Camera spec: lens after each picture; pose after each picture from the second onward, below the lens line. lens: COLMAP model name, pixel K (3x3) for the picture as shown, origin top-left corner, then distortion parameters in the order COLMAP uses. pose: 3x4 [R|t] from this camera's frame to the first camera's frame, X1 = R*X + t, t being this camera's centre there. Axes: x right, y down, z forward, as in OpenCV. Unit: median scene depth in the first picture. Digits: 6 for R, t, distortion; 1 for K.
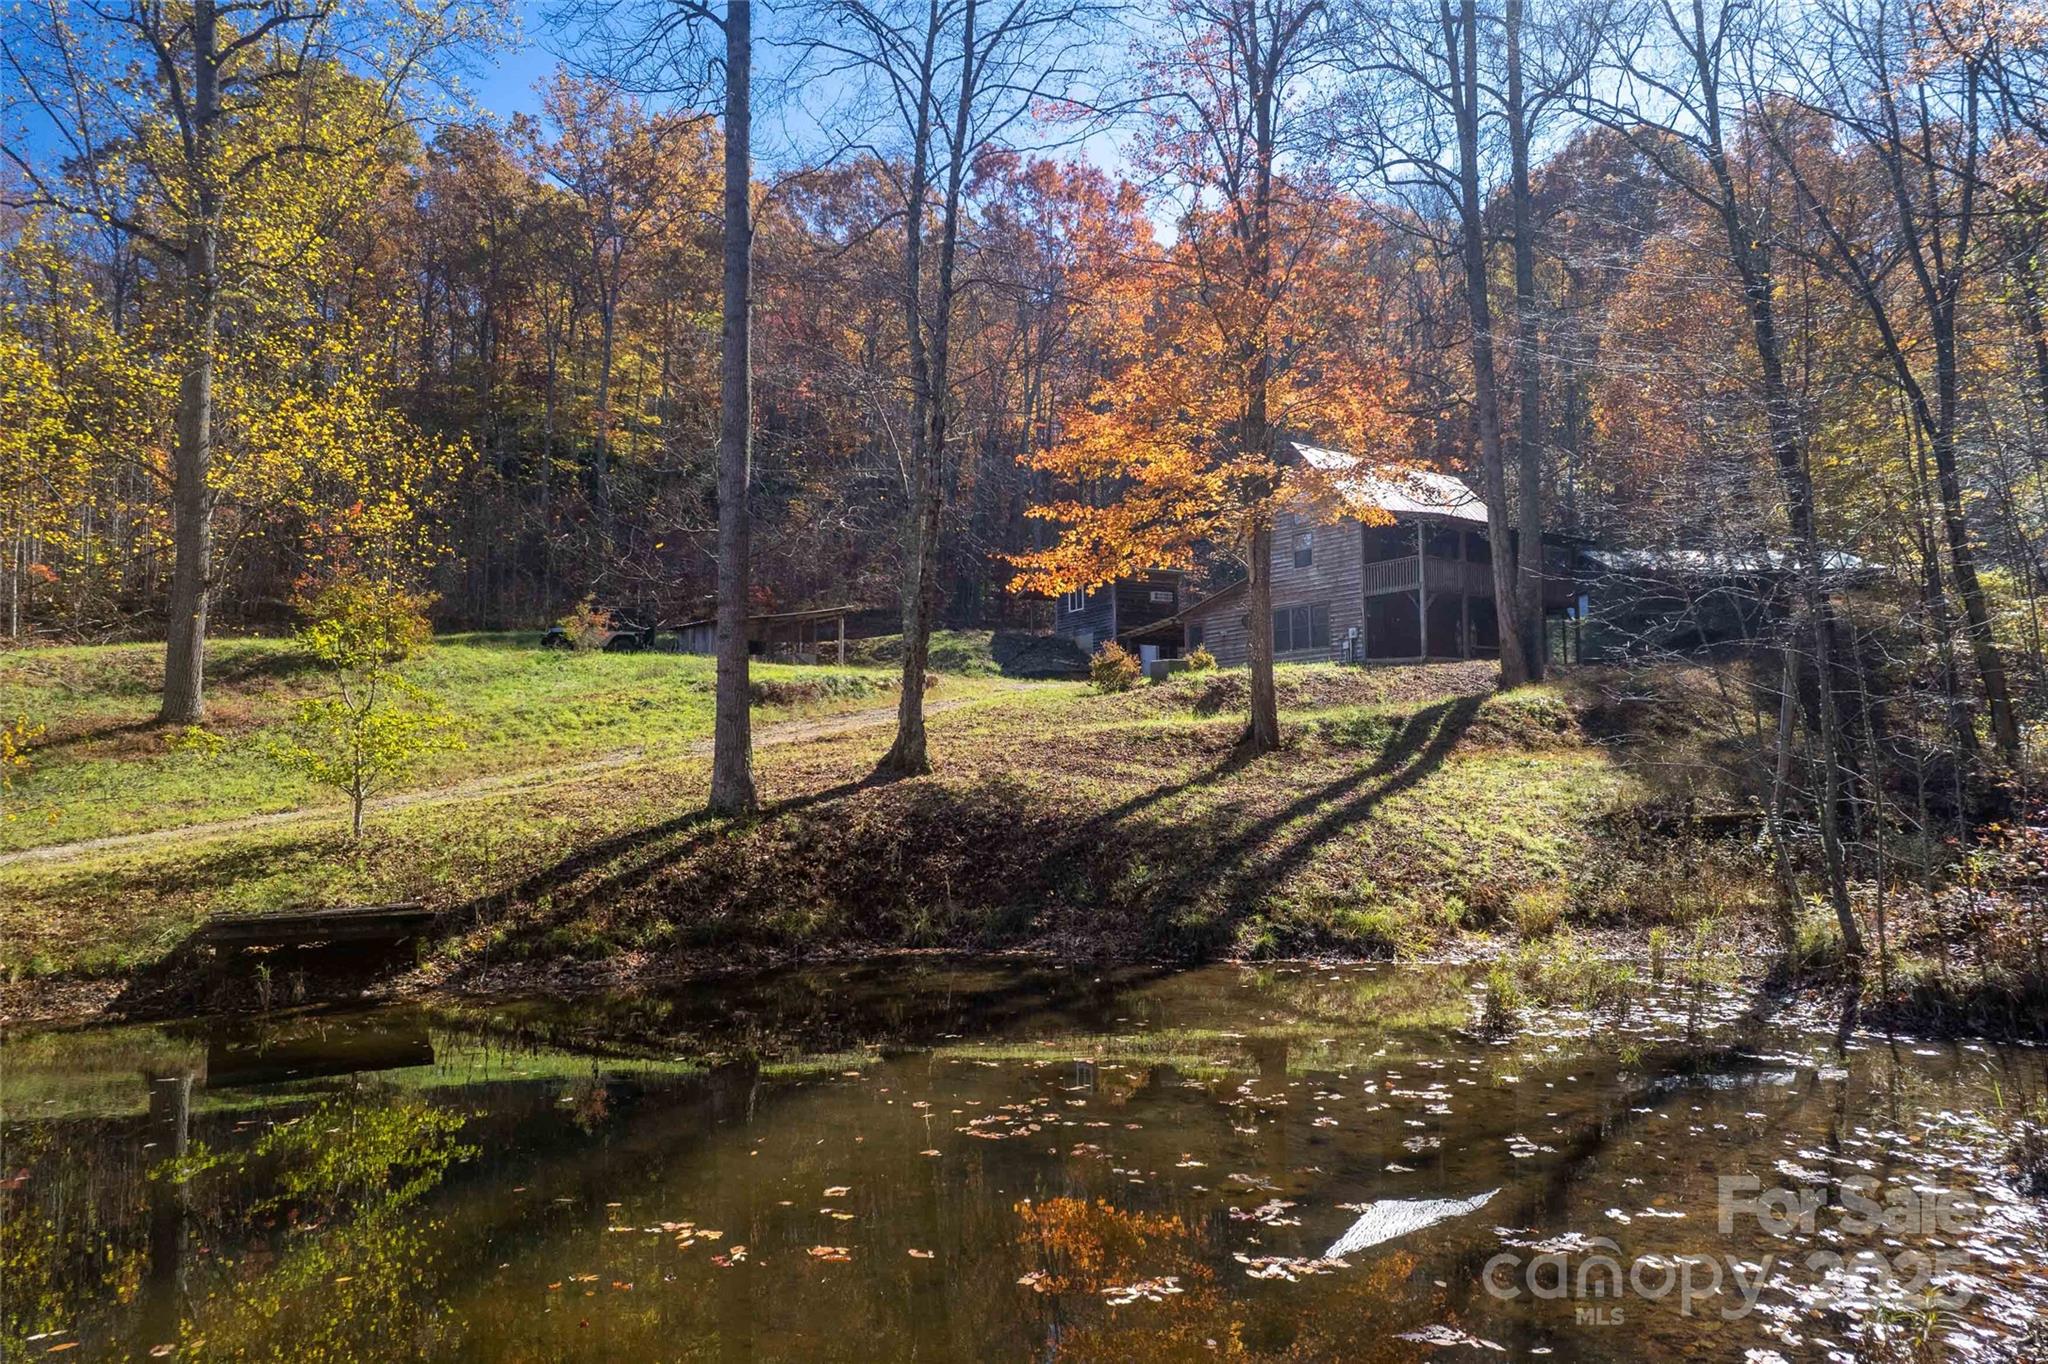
lens RADIAL K [[1388.9, 0, 1020.8], [0, 1388.9, 677.0], [0, 0, 1]] dist [-0.063132, 0.062656]
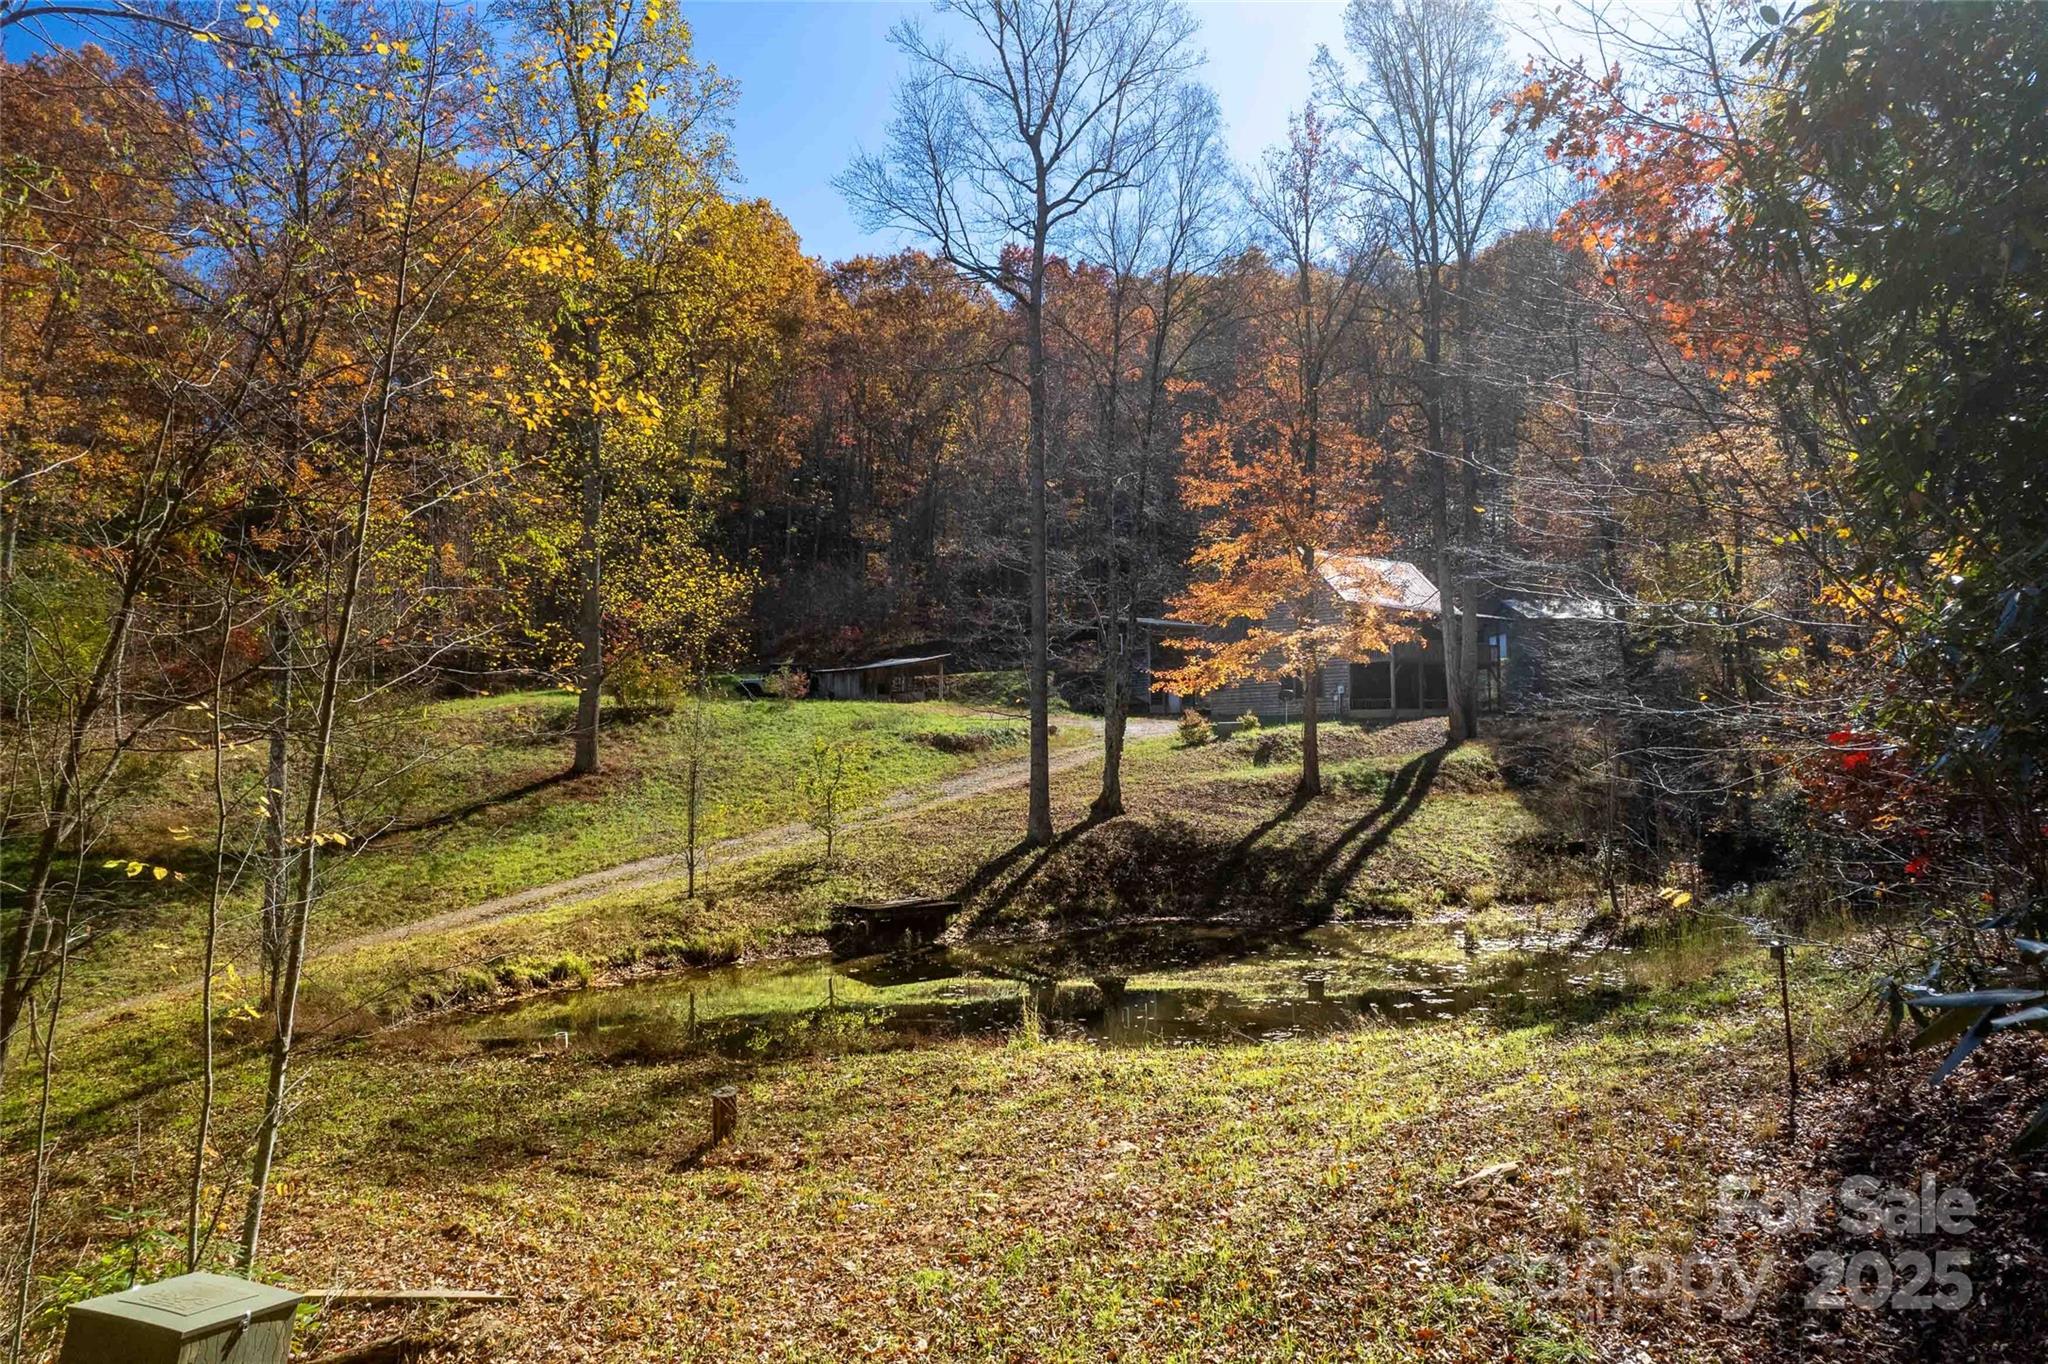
lens RADIAL K [[1388.9, 0, 1026.6], [0, 1388.9, 683.5], [0, 0, 1]] dist [-0.063132, 0.062656]
pose [[0.998307, 0.003153, 0.058080, -0.313690], [-0.004717, 0.999629, 0.026817, -0.147630], [-0.057974, -0.027045, 0.997952, -0.742281]]
